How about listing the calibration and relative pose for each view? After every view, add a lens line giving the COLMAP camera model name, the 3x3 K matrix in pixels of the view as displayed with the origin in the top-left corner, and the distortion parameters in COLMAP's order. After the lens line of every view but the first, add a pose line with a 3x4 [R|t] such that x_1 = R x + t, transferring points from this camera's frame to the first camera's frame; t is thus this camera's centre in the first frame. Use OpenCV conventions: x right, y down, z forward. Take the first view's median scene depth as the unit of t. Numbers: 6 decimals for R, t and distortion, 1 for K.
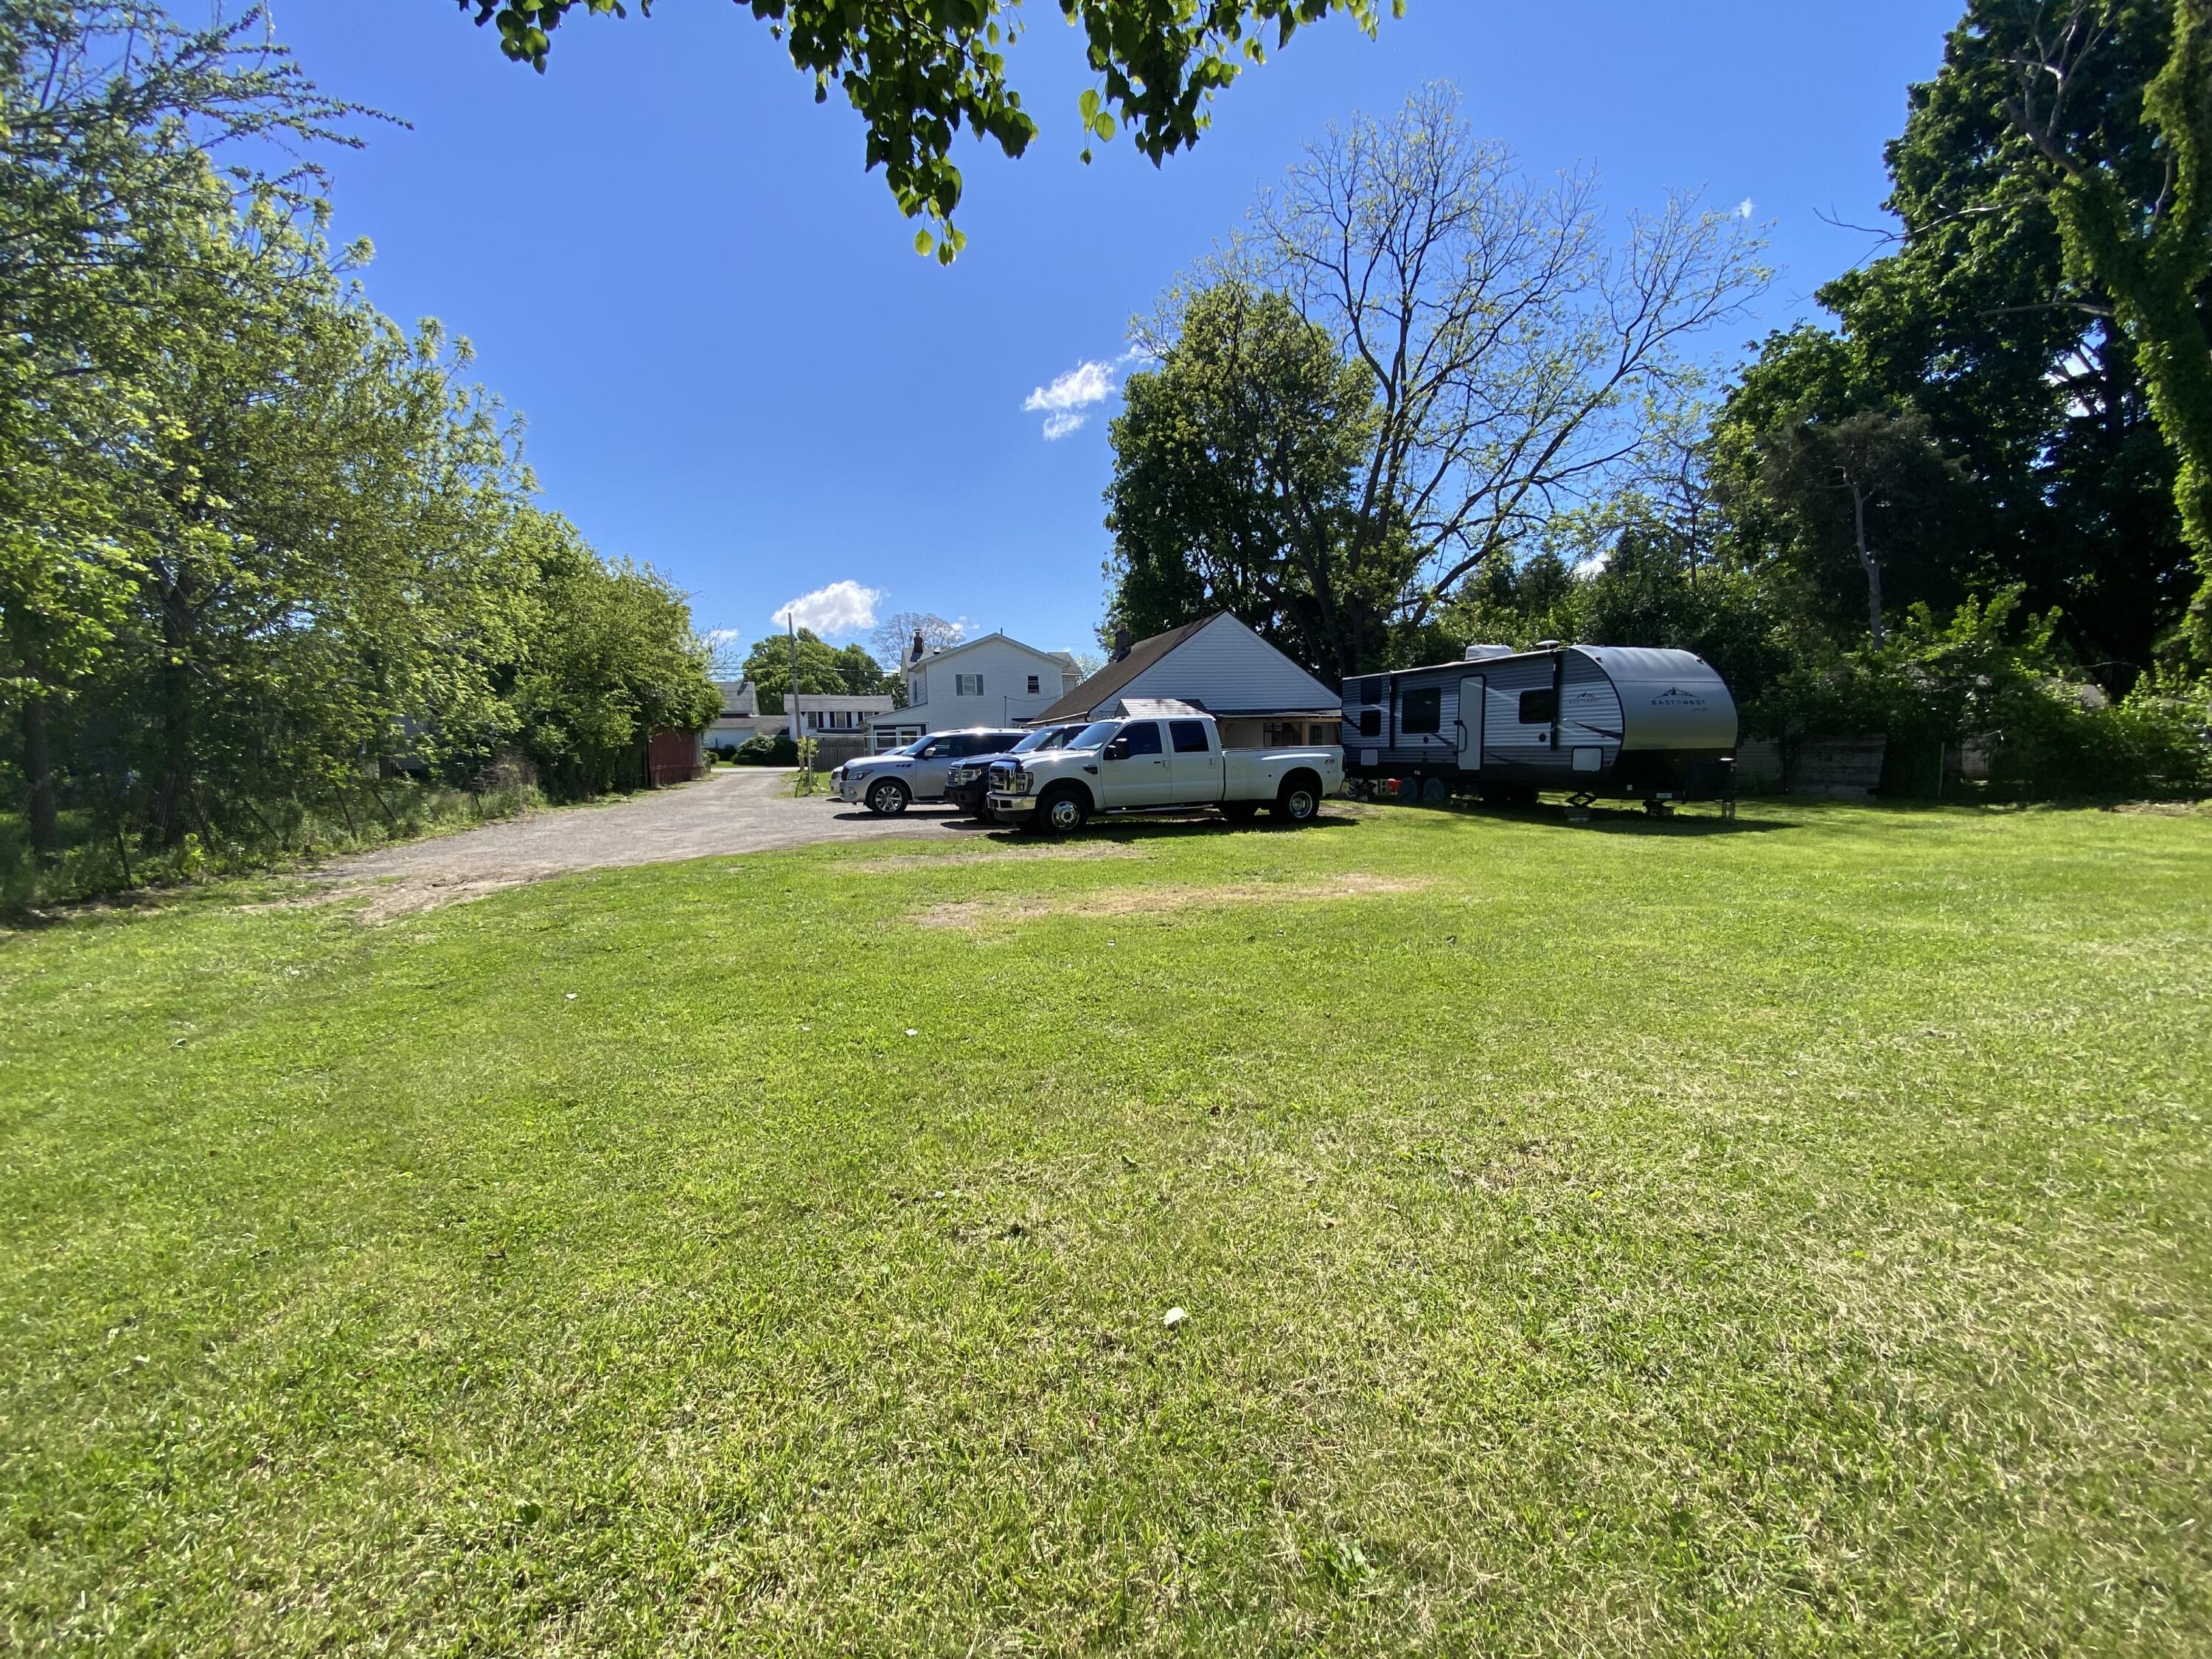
lens RADIAL K [[901.5, 0, 1105.8], [0, 901.5, 836.3], [0, 0, 1]] dist [0.009393, -0.014764]
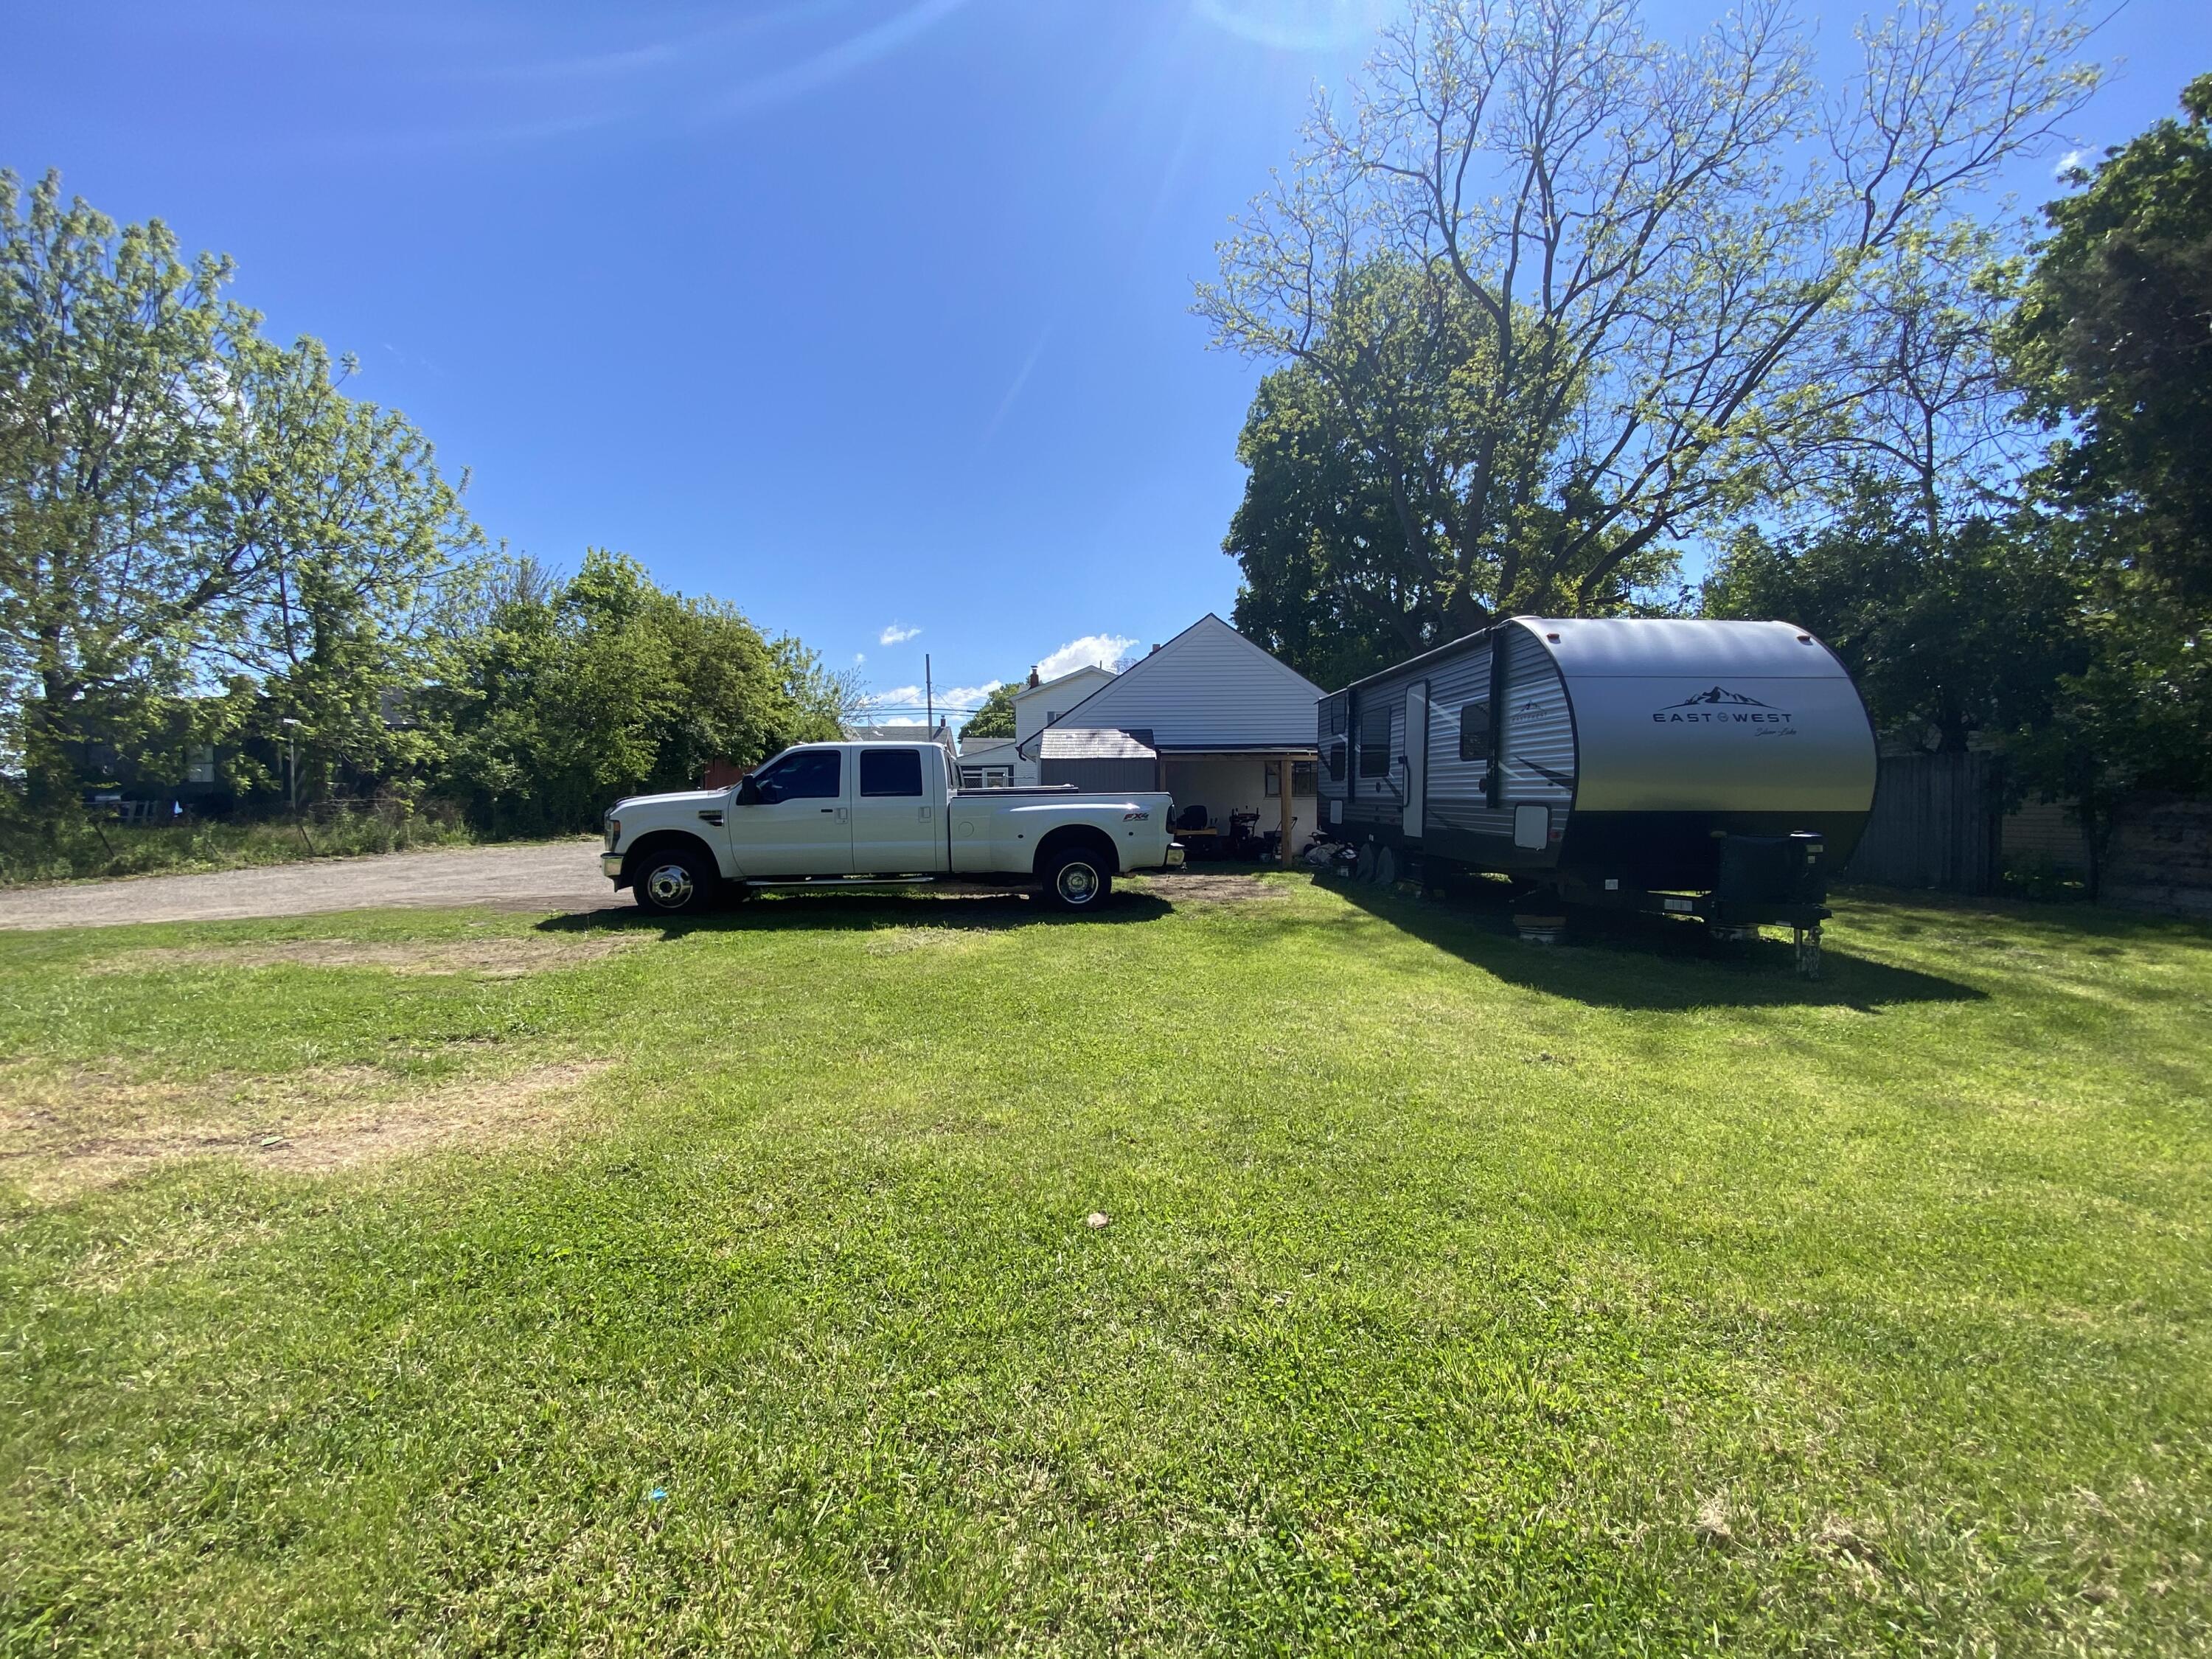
lens RADIAL K [[900.5, 0, 1105.7], [0, 900.5, 838.1], [0, 0, 1]] dist [0.009109, -0.014614]
pose [[0.957919, 0.033907, -0.285030, 0.408800], [-0.047854, 0.997966, -0.042108, -0.040626], [0.283022, 0.053976, 0.957593, 0.392507]]
